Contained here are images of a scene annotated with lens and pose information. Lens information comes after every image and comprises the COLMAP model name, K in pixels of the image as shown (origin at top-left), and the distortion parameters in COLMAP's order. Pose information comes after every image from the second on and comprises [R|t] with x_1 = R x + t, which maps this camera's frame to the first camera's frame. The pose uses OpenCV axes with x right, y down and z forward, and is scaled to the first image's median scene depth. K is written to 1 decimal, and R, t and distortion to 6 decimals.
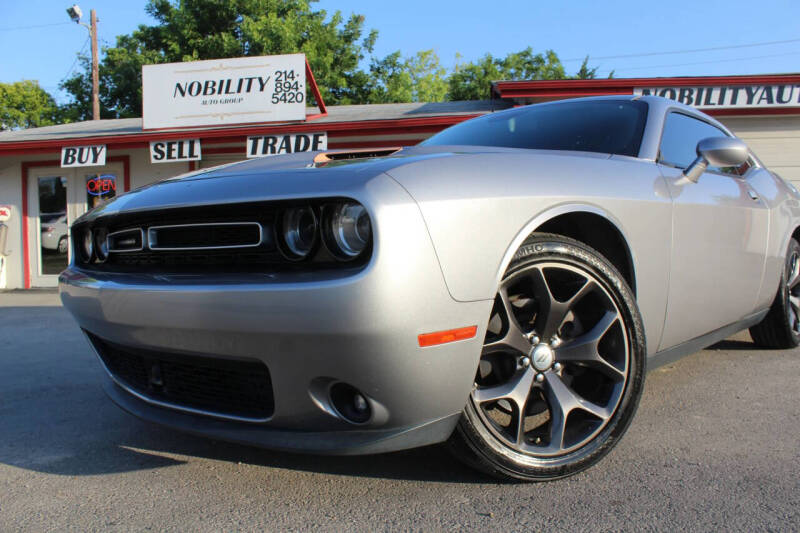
lens RADIAL K [[663.9, 0, 400.0], [0, 663.9, 266.5], [0, 0, 1]] dist [-0.181049, 0.173166]
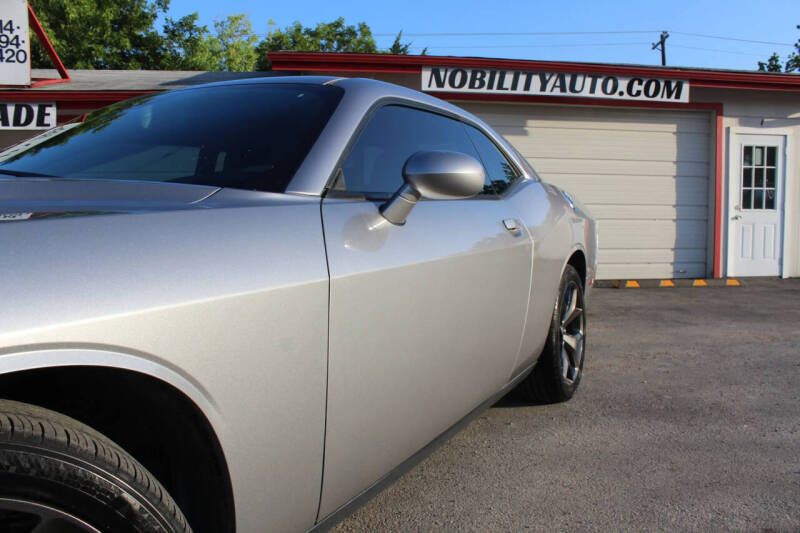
lens RADIAL K [[663.9, 0, 400.0], [0, 663.9, 266.5], [0, 0, 1]] dist [-0.181049, 0.173166]
pose [[0.964340, -0.005911, 0.264602, 0.086911], [-0.005293, 0.999120, 0.041610, -0.034907], [-0.264615, -0.041527, 0.963460, 0.115013]]
